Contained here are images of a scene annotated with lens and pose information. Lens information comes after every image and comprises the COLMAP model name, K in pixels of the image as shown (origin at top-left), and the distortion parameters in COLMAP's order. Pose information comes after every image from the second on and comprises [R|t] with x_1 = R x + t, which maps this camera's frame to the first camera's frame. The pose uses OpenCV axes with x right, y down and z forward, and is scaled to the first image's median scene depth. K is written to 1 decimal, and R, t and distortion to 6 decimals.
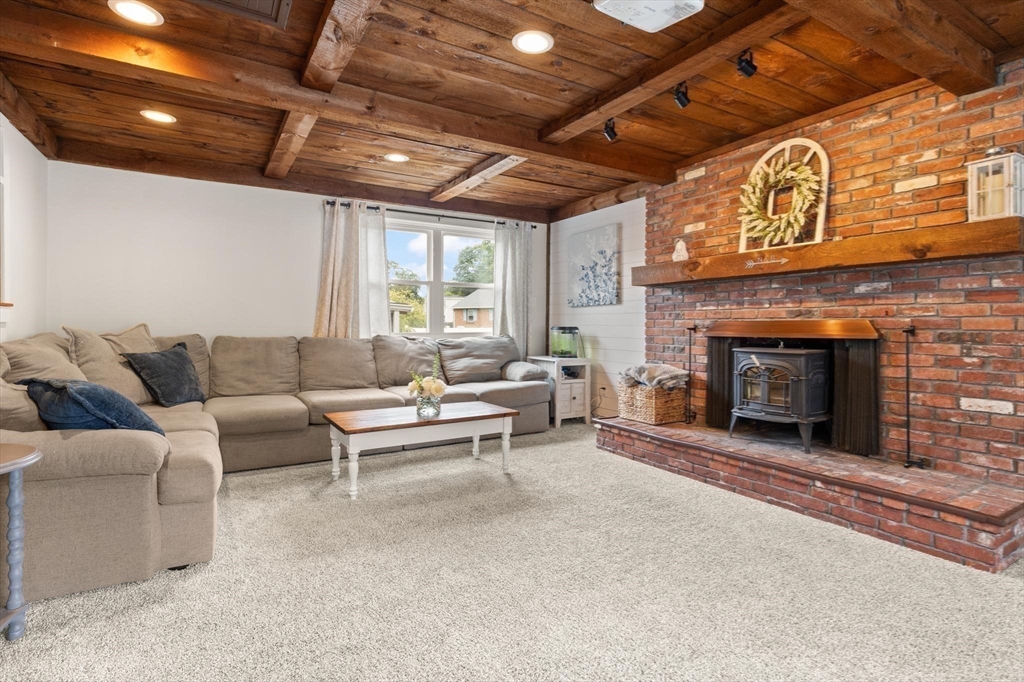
lens RADIAL K [[509.0, 0, 514.4], [0, 509.0, 327.6], [0, 0, 1]] dist [-0.001891, -0.000664]
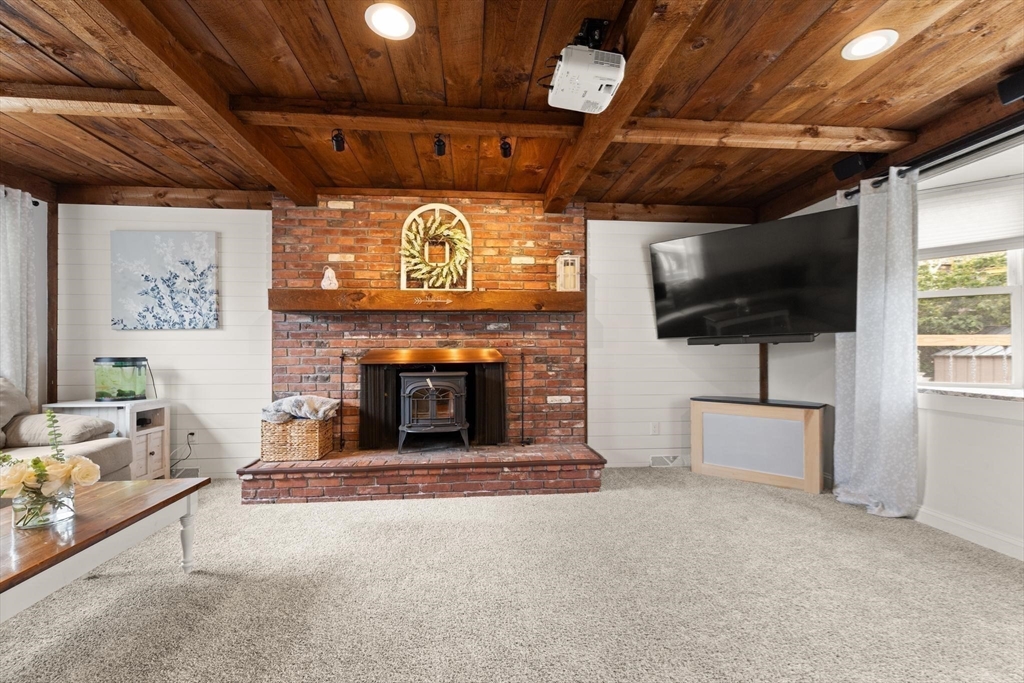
lens RADIAL K [[468.0, 0, 515.6], [0, 468.0, 350.7], [0, 0, 1]] dist [0.001903, -0.000079]
pose [[0.428600, -0.004199, 0.903485, -0.416962], [0.010414, 0.999946, -0.000293, -0.008199], [-0.903434, 0.009535, 0.428621, 0.347698]]
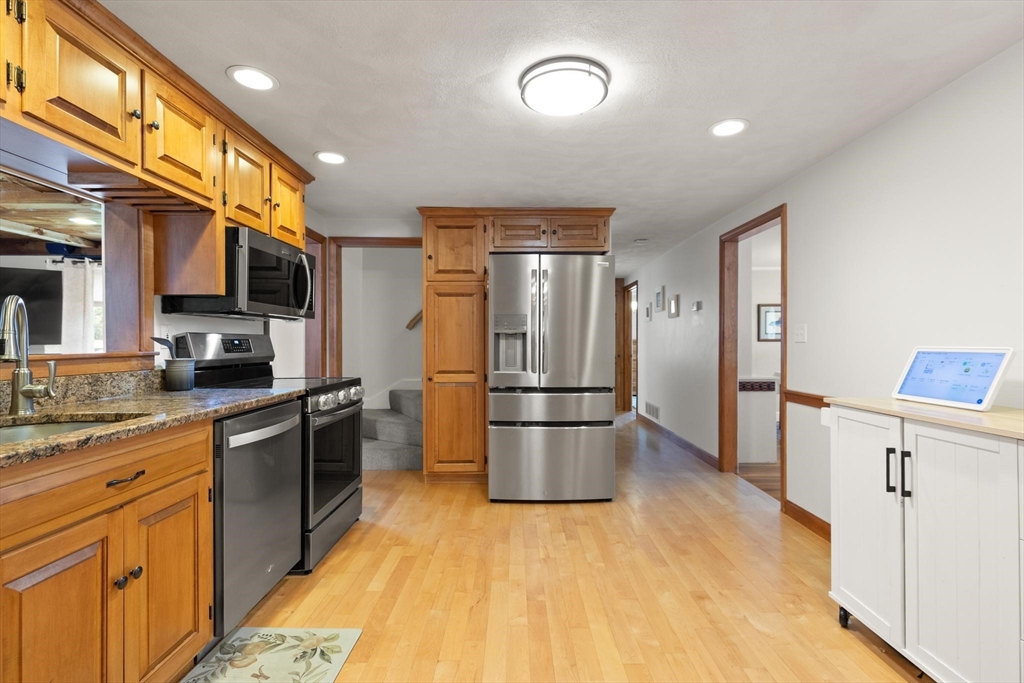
lens RADIAL K [[475.2, 0, 516.9], [0, 475.2, 343.4], [0, 0, 1]] dist [0.002059, 0.000216]
pose [[-0.857097, -0.002972, 0.515146, -1.426772], [0.002118, 0.999955, 0.009294, -0.055290], [-0.515150, 0.009057, -0.857052, 0.717068]]
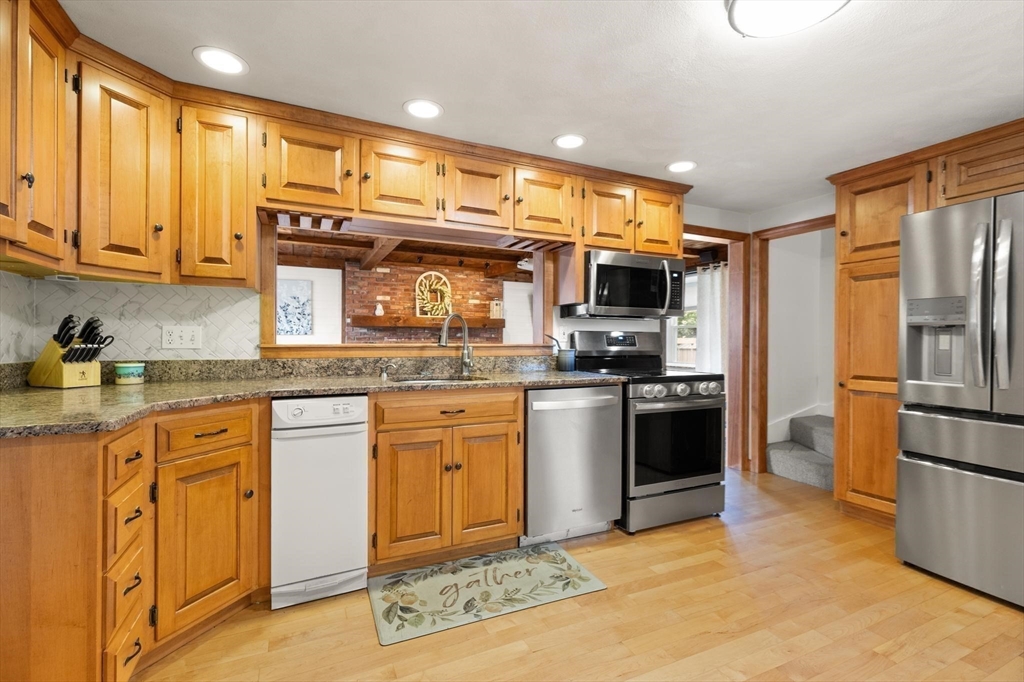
lens RADIAL K [[460.8, 0, 512.0], [0, 460.8, 341.0], [0, 0, 1]] dist [0.000764, -0.000206]
pose [[0.109928, -0.004653, 0.993929, -1.615191], [0.001404, 0.999989, 0.004526, -0.049461], [-0.993939, 0.000898, 0.109934, 0.393260]]
